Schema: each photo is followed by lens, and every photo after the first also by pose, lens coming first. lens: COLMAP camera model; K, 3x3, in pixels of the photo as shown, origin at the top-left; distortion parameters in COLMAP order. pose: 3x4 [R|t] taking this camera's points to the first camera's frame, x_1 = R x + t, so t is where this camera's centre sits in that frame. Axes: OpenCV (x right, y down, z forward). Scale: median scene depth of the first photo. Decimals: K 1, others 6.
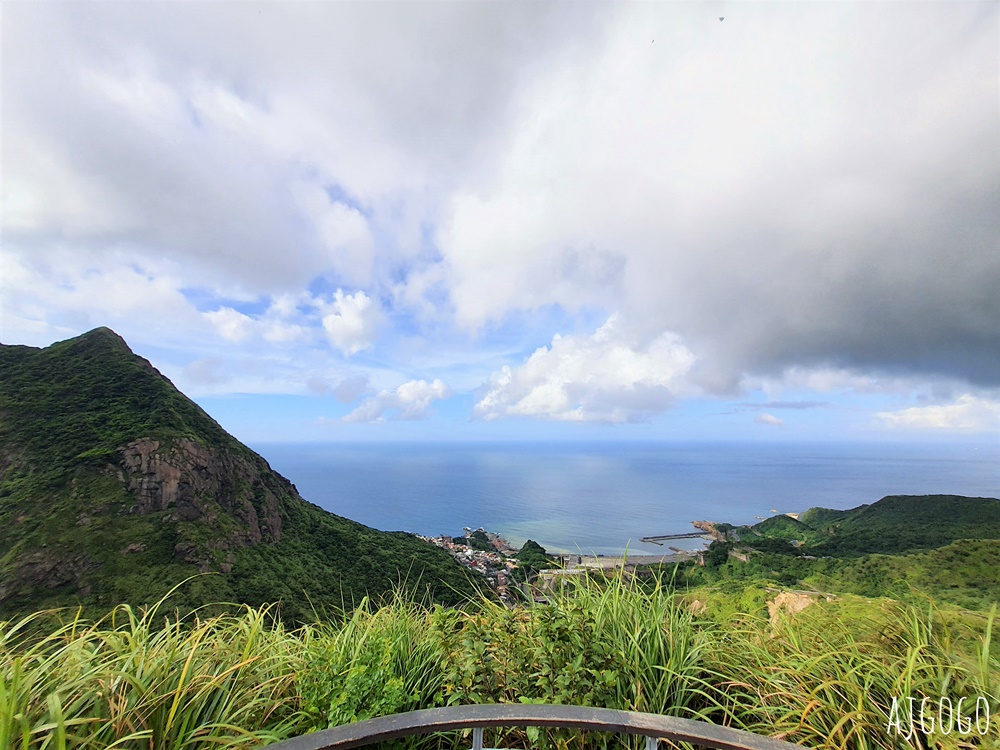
lens RADIAL K [[402.9, 0, 501.8], [0, 402.9, 372.4], [0, 0, 1]] dist [0.001129, 0.000439]
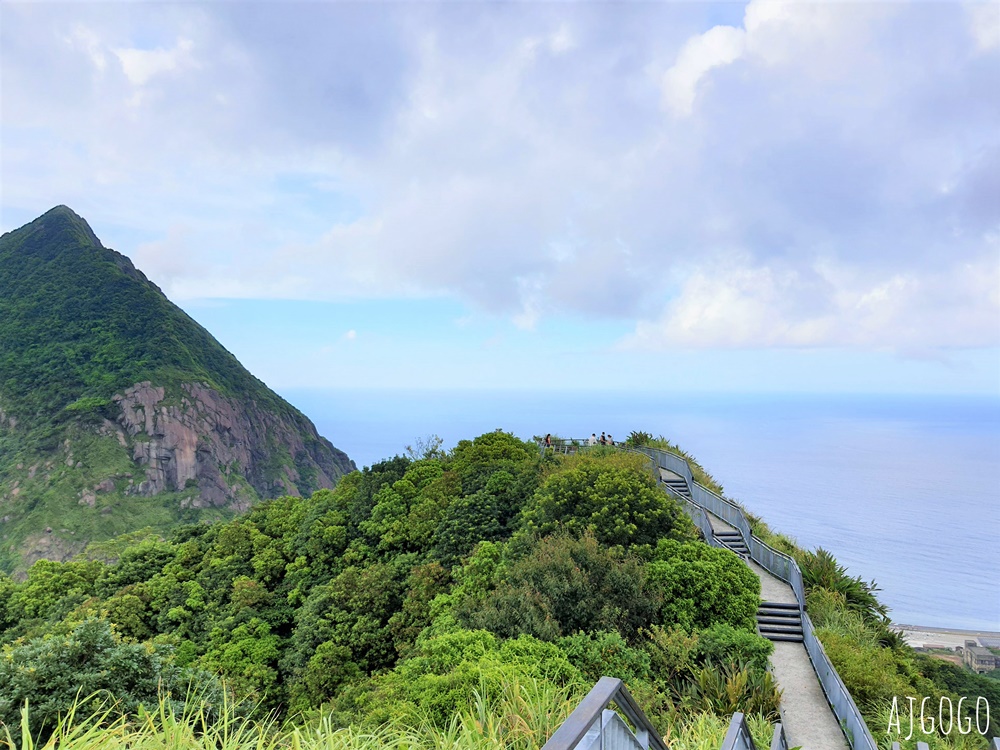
lens RADIAL K [[822.1, 0, 502.2], [0, 822.1, 366.5], [0, 0, 1]] dist [0.046625, -0.080771]
pose [[0.966031, 0.007504, -0.258315, 0.017074], [0.028833, 0.990207, 0.136593, -0.028002], [0.256811, -0.139402, 0.956355, -0.125775]]
